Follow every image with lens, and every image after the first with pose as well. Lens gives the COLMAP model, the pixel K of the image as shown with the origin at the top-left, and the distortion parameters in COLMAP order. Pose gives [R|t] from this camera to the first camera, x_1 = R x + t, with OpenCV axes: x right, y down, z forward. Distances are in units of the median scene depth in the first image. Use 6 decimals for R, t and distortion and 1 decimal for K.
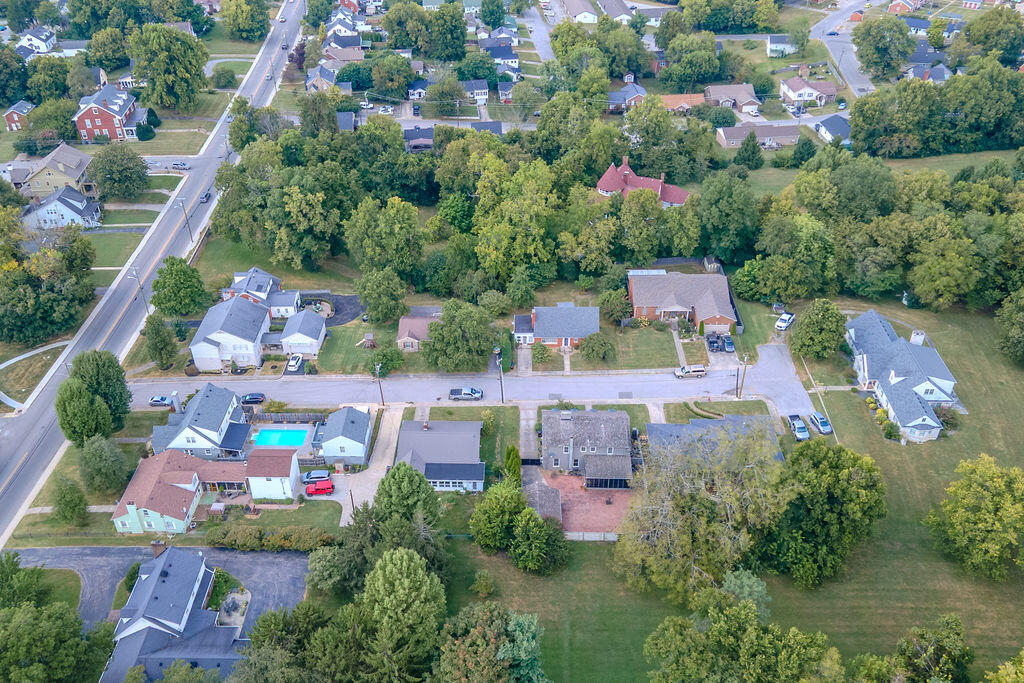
lens RADIAL K [[871.8, 0, 512.0], [0, 871.8, 341.5], [0, 0, 1]] dist [0.028827, 0.001550]
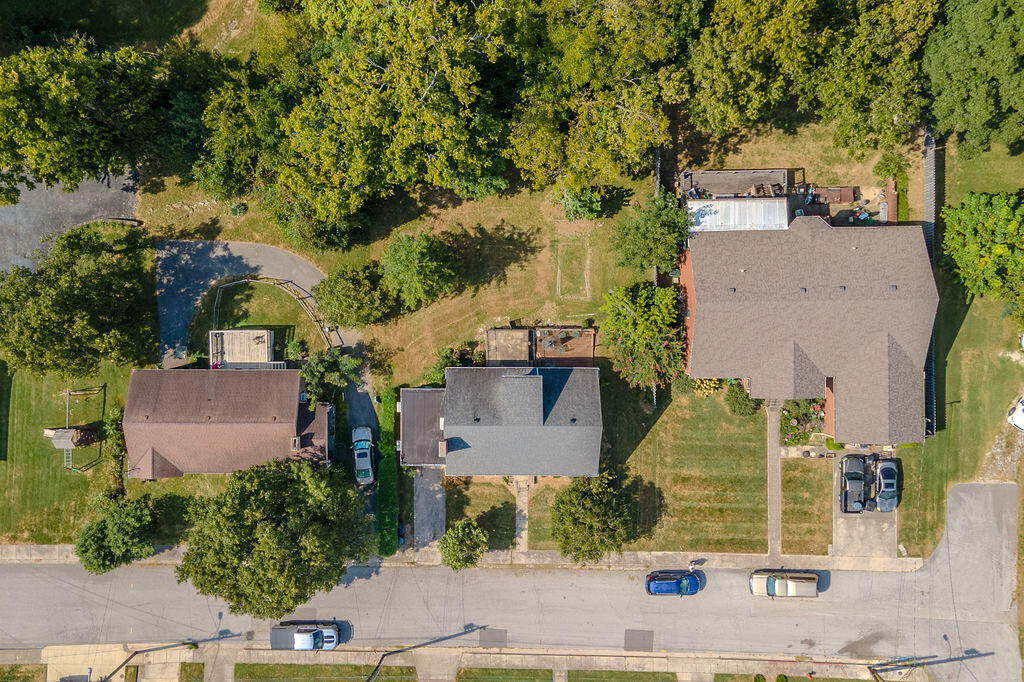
lens RADIAL K [[901.7, 0, 511.1], [0, 901.7, 354.8], [0, 0, 1]] dist [0.035207, 0.010597]
pose [[0.999769, -0.015197, -0.015208, 0.065972], [0.021149, 0.567782, 0.822907, -0.421877], [-0.003871, -0.823039, 0.567972, 0.805580]]
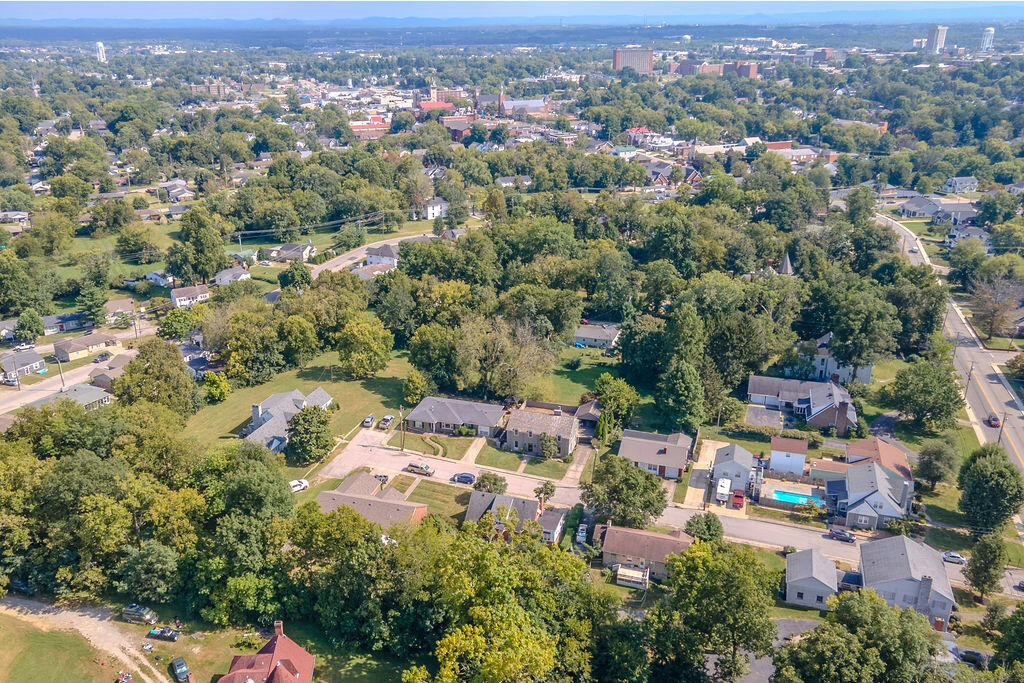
lens RADIAL K [[871.8, 0, 512.0], [0, 871.8, 341.5], [0, 0, 1]] dist [0.028827, 0.001550]
pose [[-0.963313, -0.092594, 0.251902, -0.172835], [0.152625, 0.583041, 0.797978, -0.916734], [-0.220757, 0.807149, -0.547519, 1.418266]]
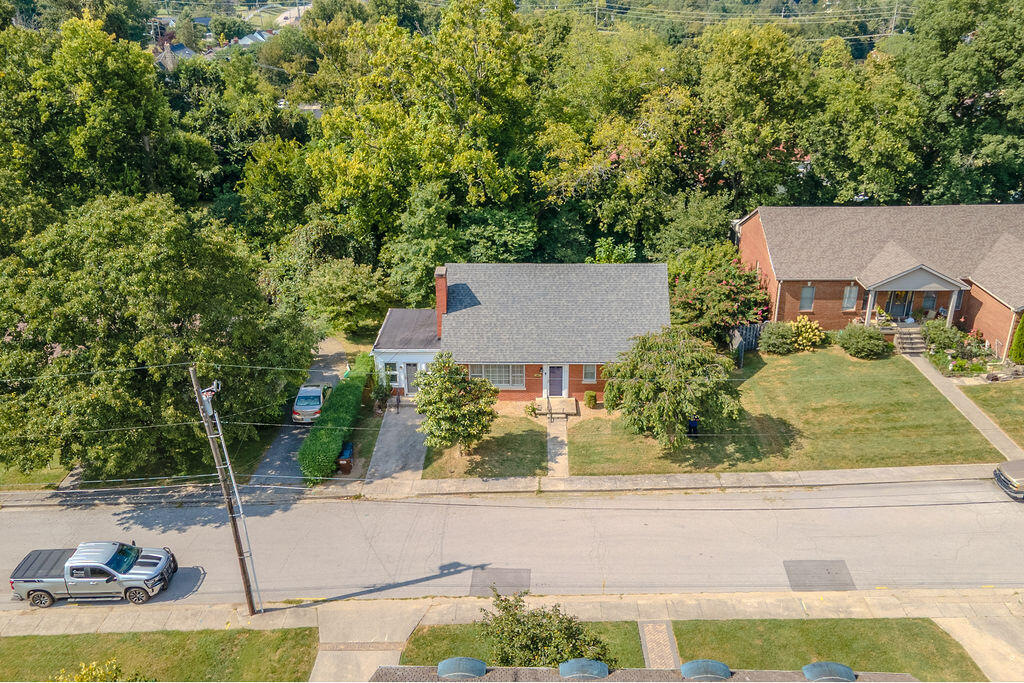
lens RADIAL K [[871.8, 0, 512.0], [0, 871.8, 341.5], [0, 0, 1]] dist [0.028827, 0.001550]
pose [[0.999905, -0.003553, -0.013351, 0.052657], [0.000819, 0.979906, -0.199457, 0.045447], [0.013791, 0.199427, 0.979816, 0.732813]]
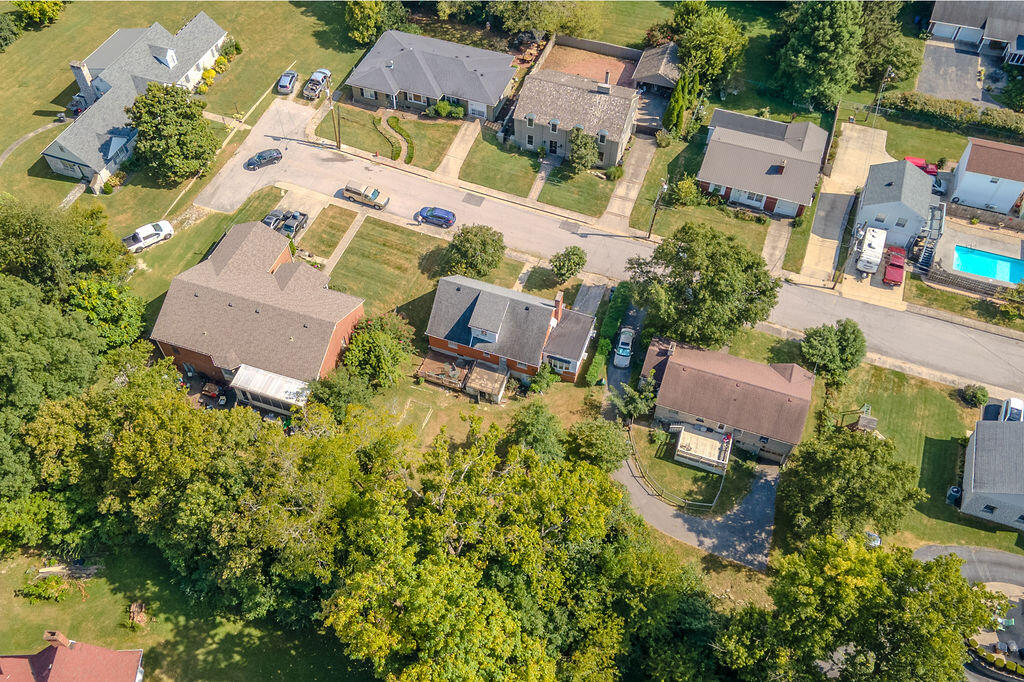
lens RADIAL K [[901.7, 0, 511.1], [0, 901.7, 354.8], [0, 0, 1]] dist [0.035207, 0.010597]
pose [[-0.945993, -0.255443, 0.199616, -0.071235], [0.186127, 0.076190, 0.979567, -0.603023], [-0.265433, 0.963817, -0.024530, 1.076218]]
